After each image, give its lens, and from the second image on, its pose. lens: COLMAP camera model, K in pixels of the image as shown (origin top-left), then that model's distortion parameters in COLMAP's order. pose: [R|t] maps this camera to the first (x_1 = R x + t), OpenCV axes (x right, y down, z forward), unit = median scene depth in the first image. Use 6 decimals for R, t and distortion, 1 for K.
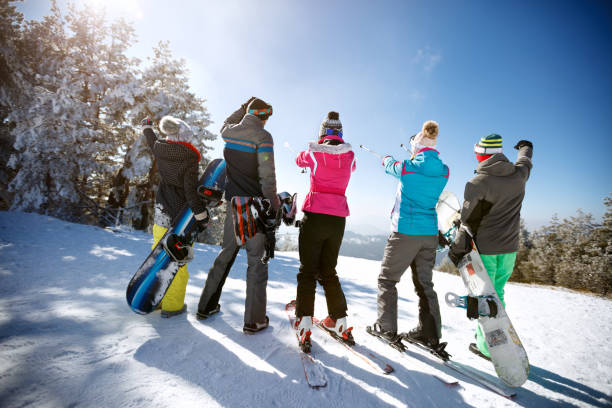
lens RADIAL K [[275.9, 0, 306.0], [0, 275.9, 204.0], [0, 0, 1]] dist [-0.029441, 0.008709]
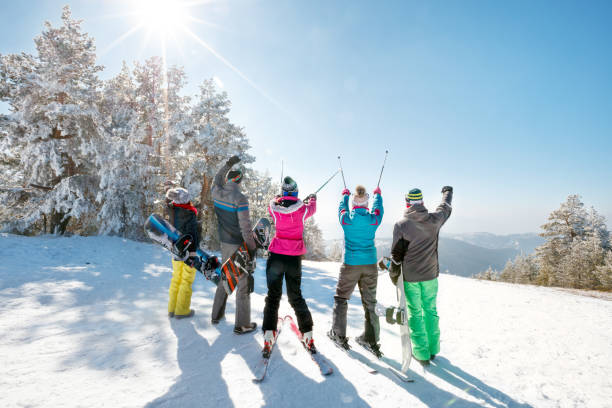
lens RADIAL K [[275.9, 0, 306.0], [0, 275.9, 204.0], [0, 0, 1]] dist [-0.029441, 0.008709]
pose [[0.982160, -0.052327, -0.180619, 0.276780], [0.048915, 0.998531, -0.023300, -0.104128], [0.181573, 0.014049, 0.983277, -0.237375]]
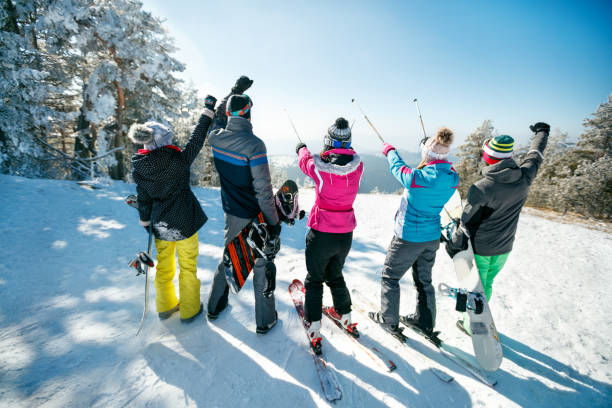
lens RADIAL K [[275.9, 0, 306.0], [0, 275.9, 204.0], [0, 0, 1]] dist [-0.029441, 0.008709]
pose [[0.997099, -0.053024, 0.054607, -0.042317], [0.035837, 0.959976, 0.277782, -0.196212], [-0.067150, -0.275019, 0.959091, 0.058919]]
